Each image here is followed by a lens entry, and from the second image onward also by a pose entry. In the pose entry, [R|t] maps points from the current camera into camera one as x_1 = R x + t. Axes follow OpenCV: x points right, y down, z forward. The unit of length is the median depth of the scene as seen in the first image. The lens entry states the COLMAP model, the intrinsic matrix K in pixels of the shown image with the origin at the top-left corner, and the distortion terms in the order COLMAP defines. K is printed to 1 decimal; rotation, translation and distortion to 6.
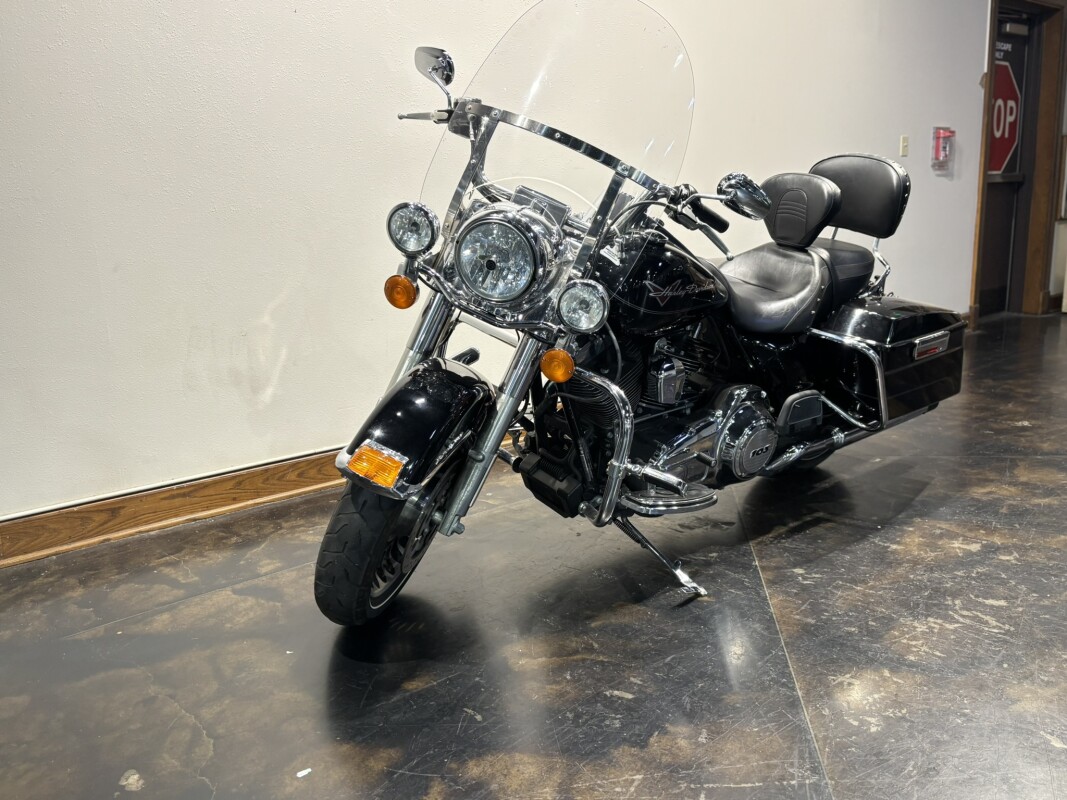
lens RADIAL K [[870.8, 0, 540.1], [0, 870.8, 403.1], [0, 0, 1]] dist [0.031722, -0.021746]
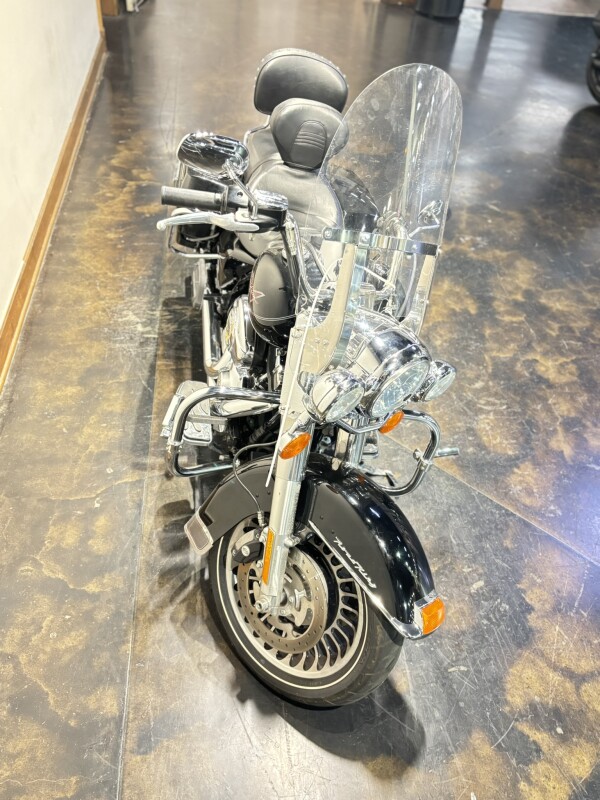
lens RADIAL K [[652.9, 0, 297.6], [0, 652.9, 403.8], [0, 0, 1]] dist [0.031722, -0.021746]
pose [[0.535649, -0.539023, 0.650026, -0.571606], [0.101182, 0.805194, 0.584316, -0.559823], [-0.838357, -0.247217, 0.485841, 0.643695]]
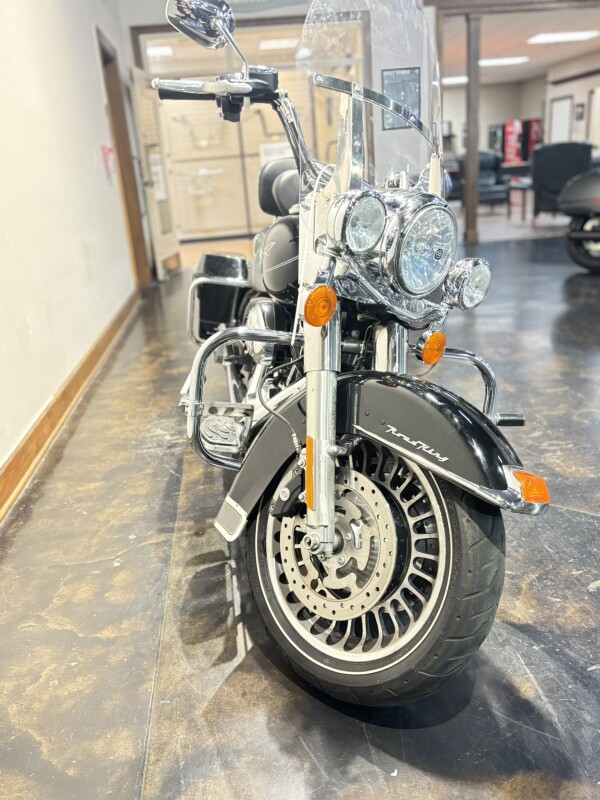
lens RADIAL K [[652.9, 0, 296.4], [0, 652.9, 403.2], [0, 0, 1]] dist [0.031722, -0.021746]
pose [[0.529422, -0.287125, 0.798293, -0.668272], [0.249639, 0.952049, 0.176869, -0.152937], [-0.810798, 0.105646, 0.575713, 0.648468]]
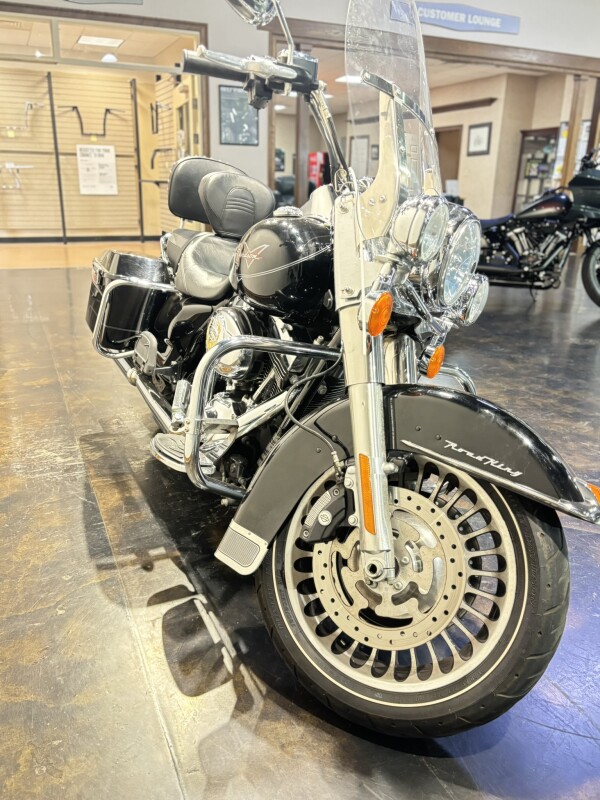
lens RADIAL K [[652.9, 0, 297.4], [0, 652.9, 403.5], [0, 0, 1]] dist [0.031722, -0.021746]
pose [[0.254776, -0.268890, 0.928863, -0.713540], [0.191030, 0.955627, 0.224241, -0.192757], [-0.947943, 0.120310, 0.294837, 0.876431]]
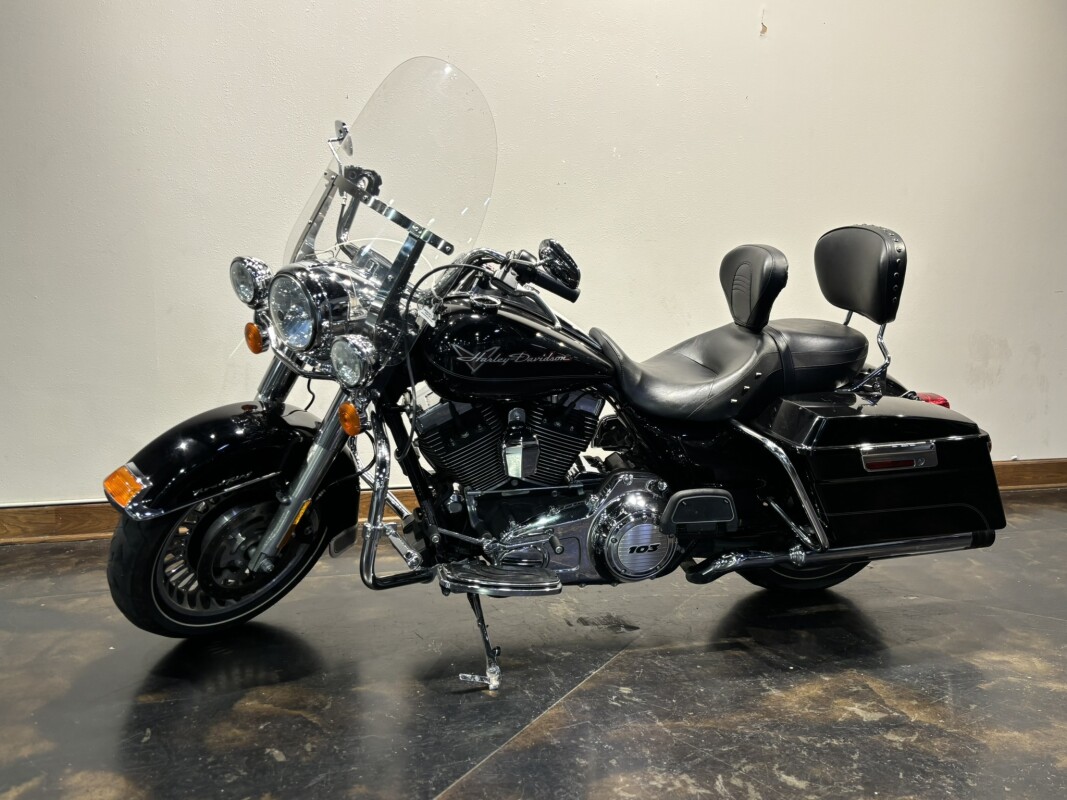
lens RADIAL K [[870.8, 0, 528.8], [0, 870.8, 403.3], [0, 0, 1]] dist [0.031722, -0.021746]
pose [[0.901830, 0.096472, -0.421184, 0.597429], [-0.132510, 0.989537, -0.057075, -0.029944], [0.411271, 0.107283, 0.905178, 0.158106]]
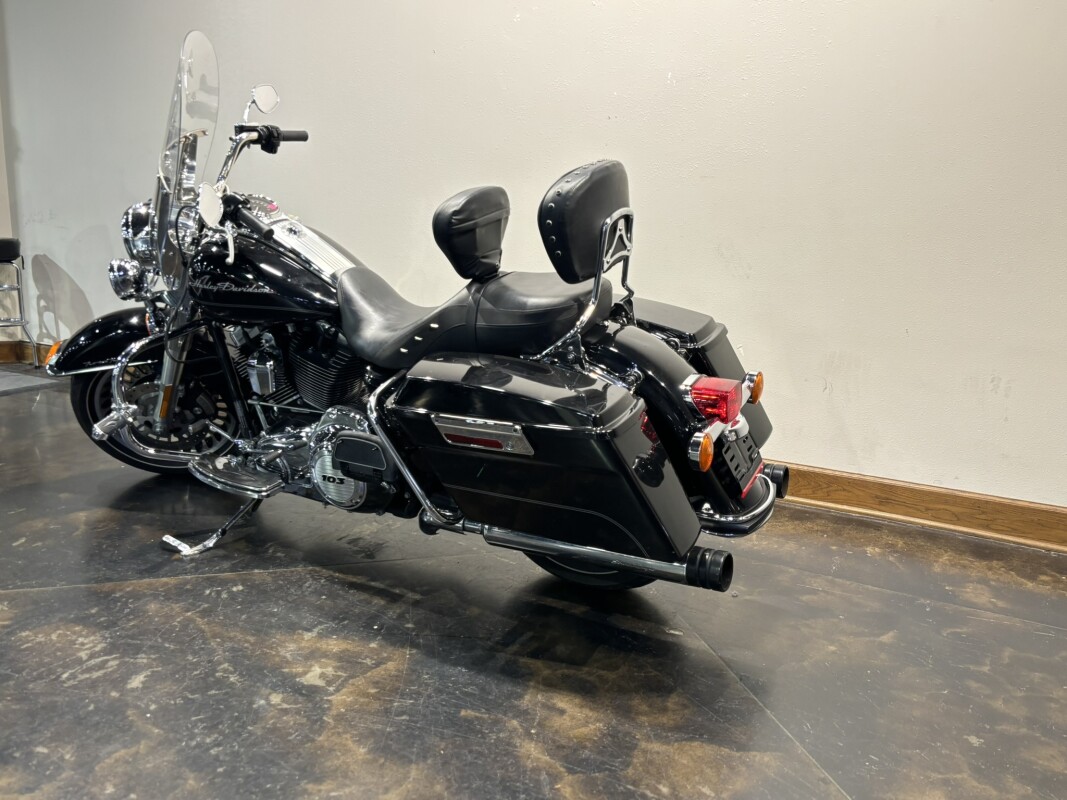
lens RADIAL K [[870.8, 0, 536.0], [0, 870.8, 395.1], [0, 0, 1]] dist [0.031722, -0.021746]
pose [[0.361296, 0.234596, -0.902458, 1.361410], [-0.245277, 0.957661, 0.150750, -0.266466], [0.899614, 0.166886, 0.403539, 0.949374]]
